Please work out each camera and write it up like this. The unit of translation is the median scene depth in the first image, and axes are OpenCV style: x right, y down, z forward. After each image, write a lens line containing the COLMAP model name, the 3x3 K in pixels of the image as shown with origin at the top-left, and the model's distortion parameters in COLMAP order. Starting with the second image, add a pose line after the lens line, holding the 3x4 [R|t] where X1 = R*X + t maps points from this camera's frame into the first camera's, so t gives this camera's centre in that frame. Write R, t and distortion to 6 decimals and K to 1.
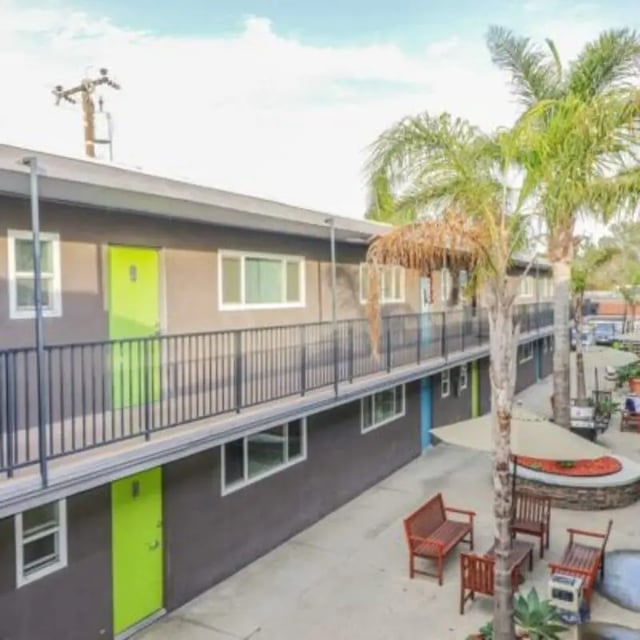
lens RADIAL K [[626.4, 0, 320.0], [0, 626.4, 320.0], [0, 0, 1]] dist [0.007367, -0.009382]
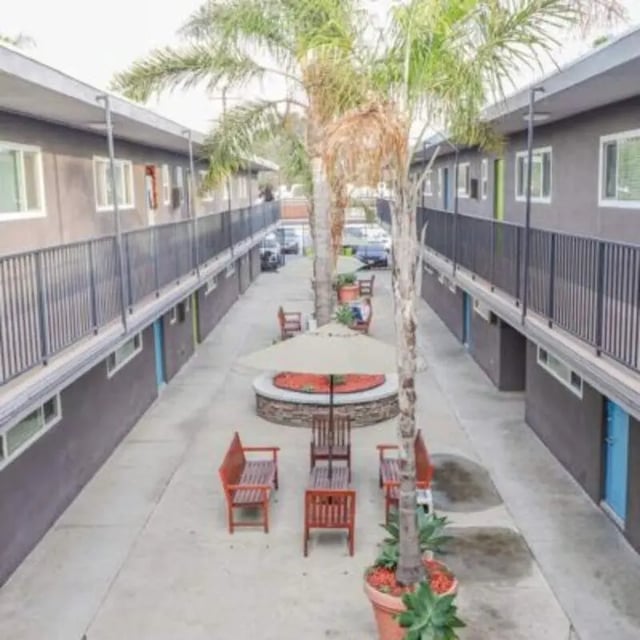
lens RADIAL K [[772.0, 0, 320.0], [0, 772.0, 320.0], [0, 0, 1]] dist [-0.001201, -0.016246]
pose [[0.867016, -0.093342, 0.489459, -0.210673], [0.035720, 0.991413, 0.125794, -0.003538], [-0.496998, -0.091582, 0.862905, 0.052794]]
